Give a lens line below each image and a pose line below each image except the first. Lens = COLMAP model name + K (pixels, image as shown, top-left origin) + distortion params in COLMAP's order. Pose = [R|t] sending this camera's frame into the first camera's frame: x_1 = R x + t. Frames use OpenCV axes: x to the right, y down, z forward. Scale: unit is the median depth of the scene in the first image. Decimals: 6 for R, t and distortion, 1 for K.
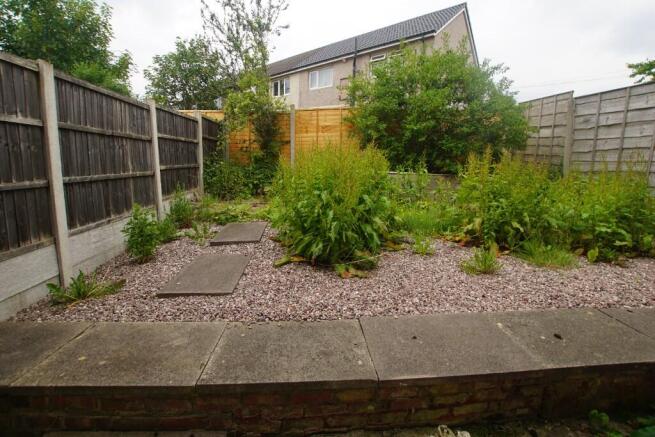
lens RADIAL K [[297.7, 0, 328.0], [0, 297.7, 203.4], [0, 0, 1]] dist [0.000635, 0.000183]
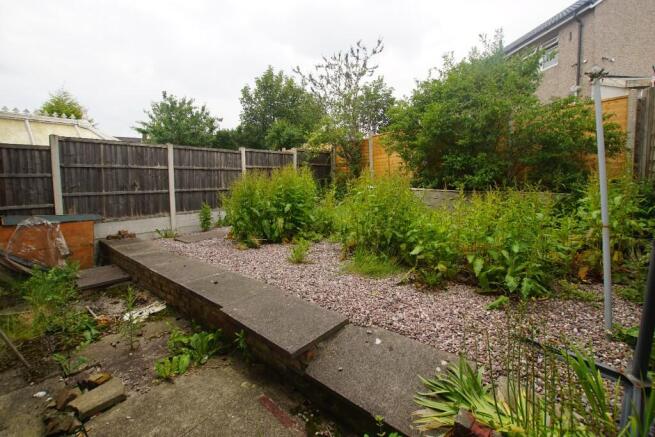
lens RADIAL K [[290.9, 0, 327.5], [0, 290.9, 218.5], [0, 0, 1]] dist [-0.000228, 0.000074]
pose [[0.723412, 0.071623, -0.686691, 1.335103], [-0.079879, 0.996608, 0.019798, 0.003648], [0.685780, 0.040530, 0.726680, 0.114138]]
